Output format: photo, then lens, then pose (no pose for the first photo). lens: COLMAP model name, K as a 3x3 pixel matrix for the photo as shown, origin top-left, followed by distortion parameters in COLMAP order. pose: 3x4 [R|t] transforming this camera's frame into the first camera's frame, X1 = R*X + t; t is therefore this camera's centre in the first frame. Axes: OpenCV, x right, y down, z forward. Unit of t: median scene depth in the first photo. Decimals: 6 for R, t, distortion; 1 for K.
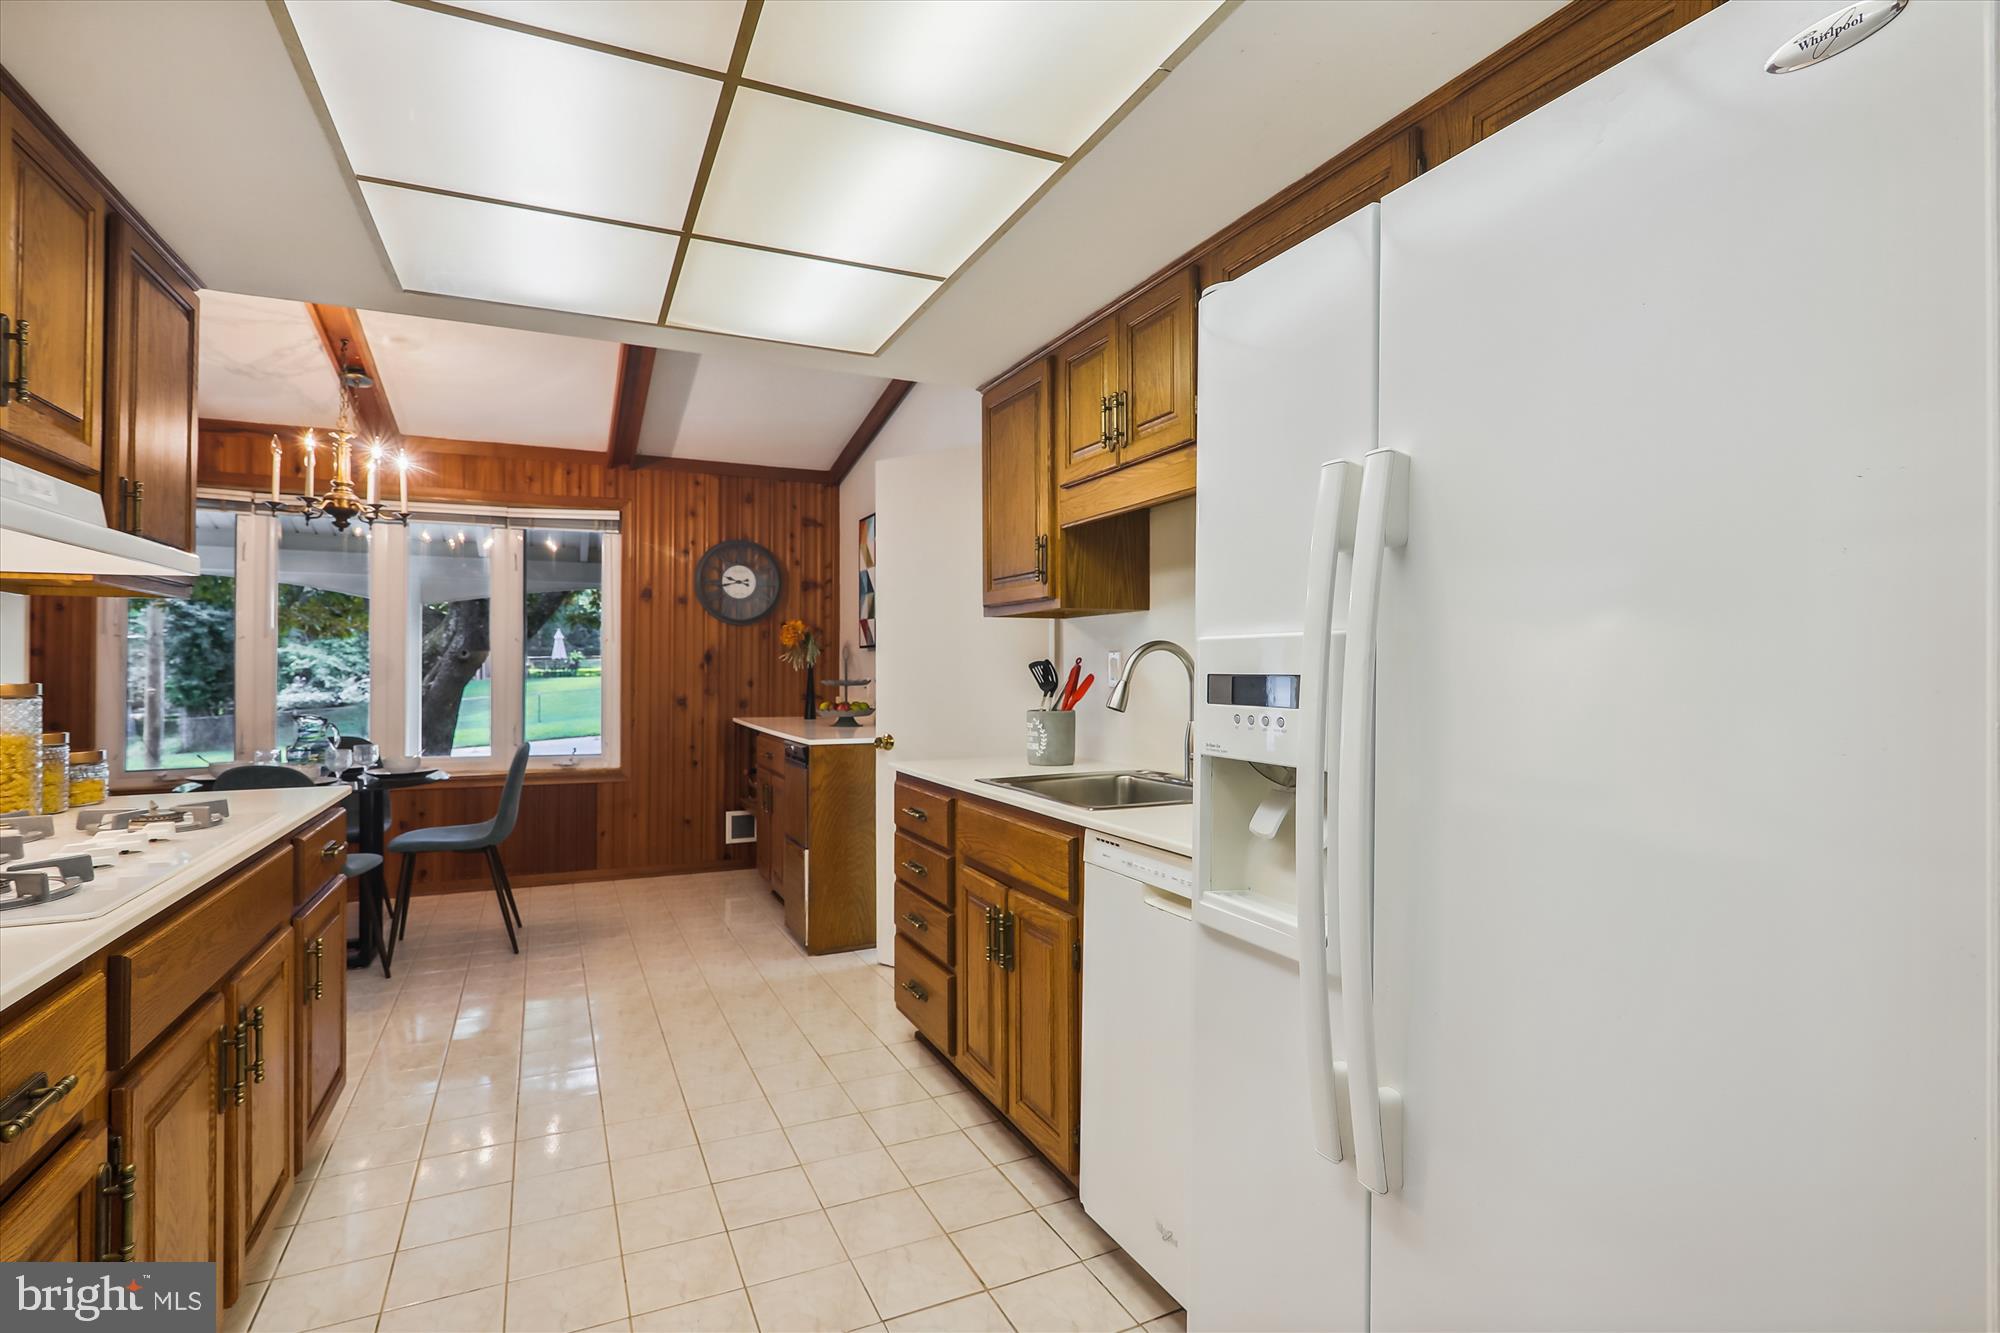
lens RADIAL K [[967.2, 0, 1000.7], [0, 967.2, 665.6], [0, 0, 1]] dist [0.015161, 0.000683]
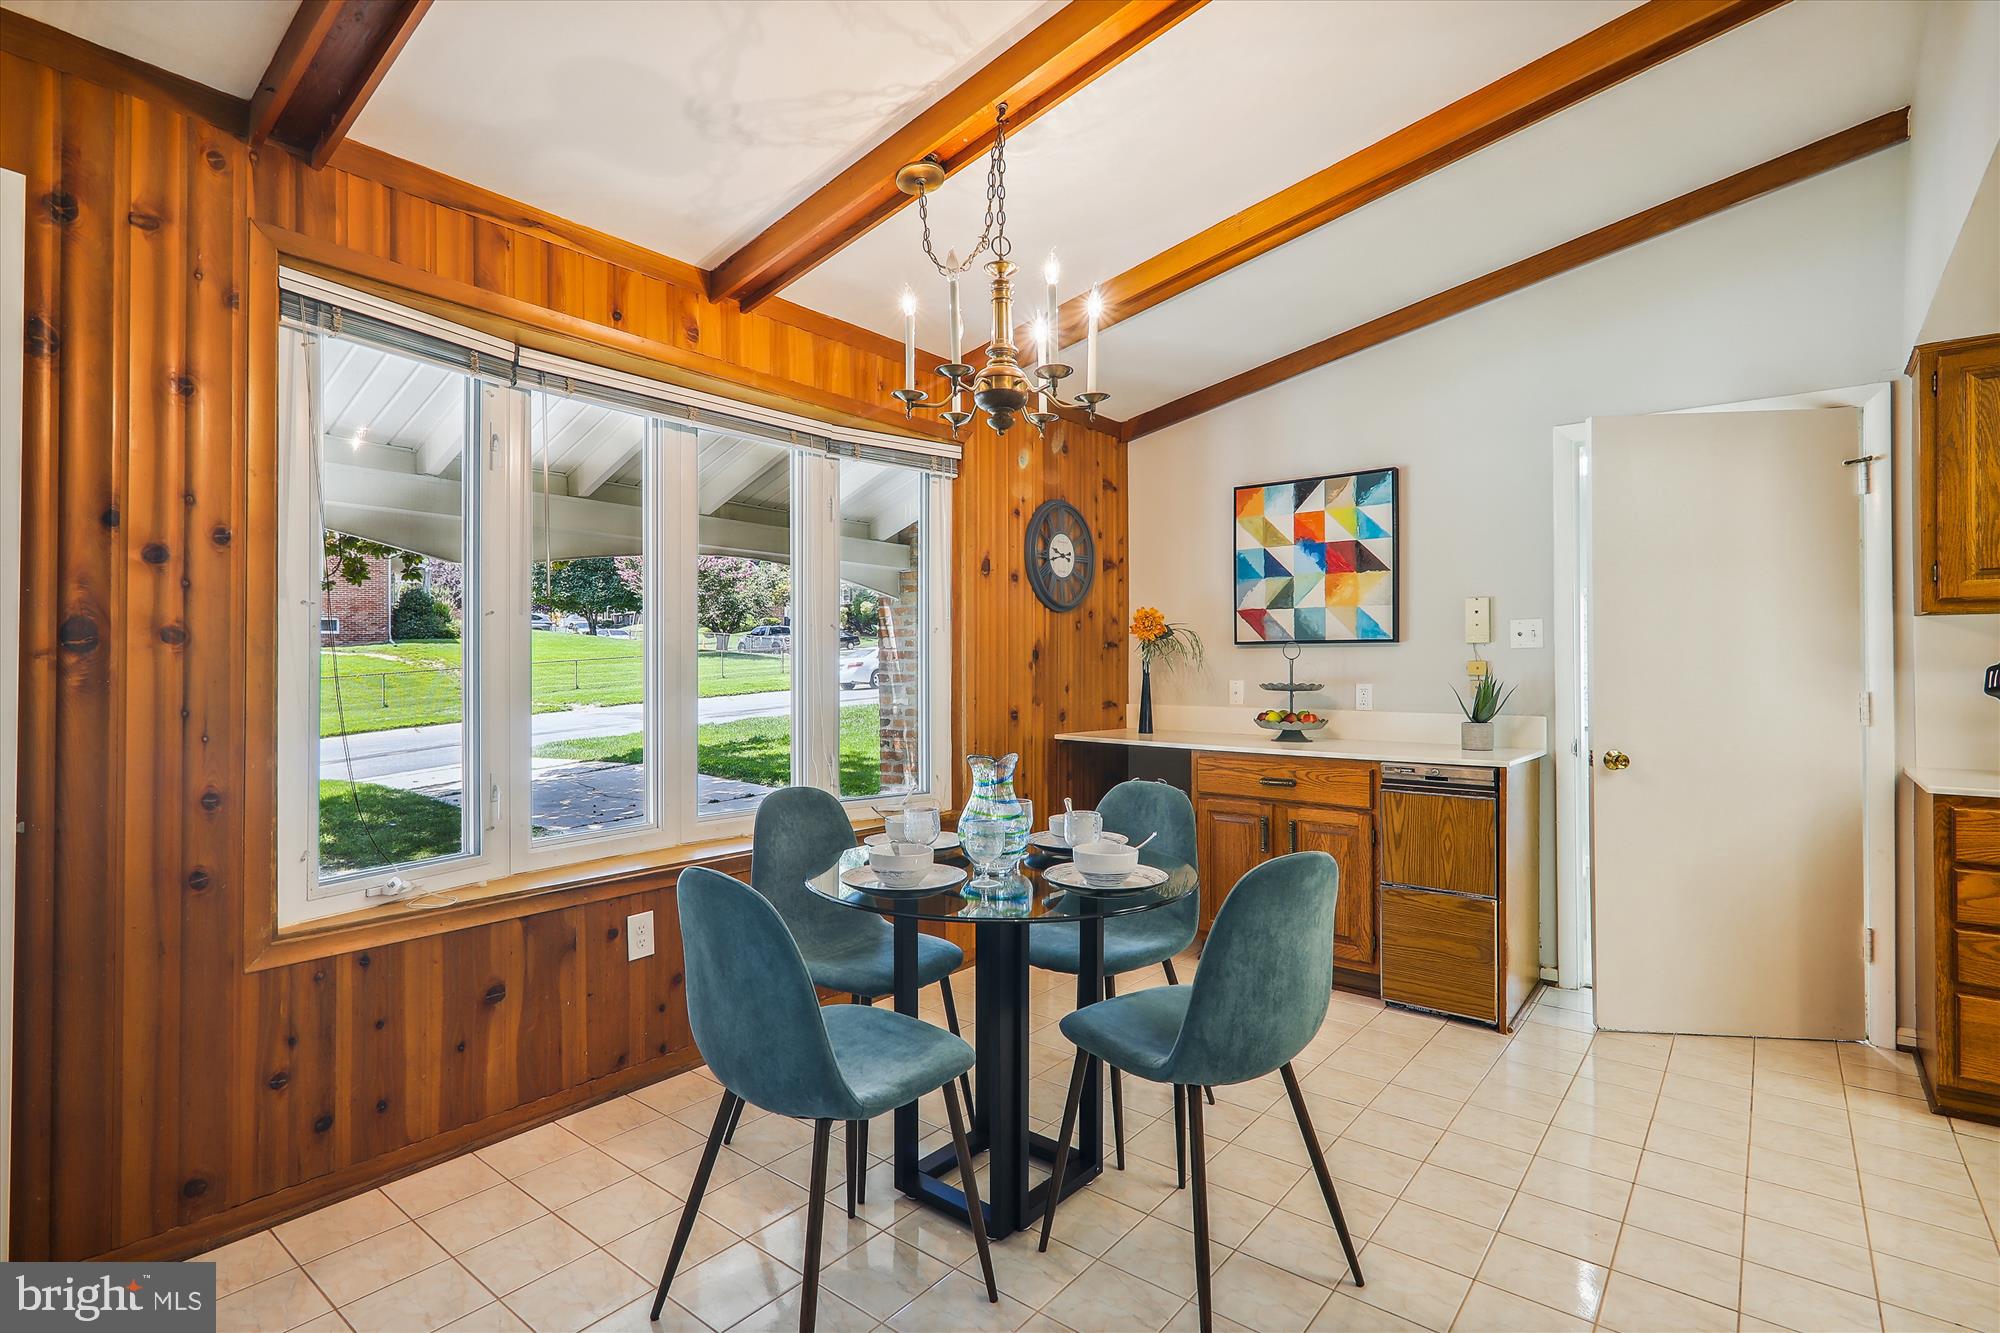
lens RADIAL K [[967.2, 0, 999.3], [0, 967.2, 663.7], [0, 0, 1]] dist [0.015161, 0.000683]
pose [[0.897330, 0.003916, 0.441342, -0.653242], [-0.003004, 0.999992, -0.002766, 0.000538], [-0.441349, 0.001156, 0.897335, 0.343455]]
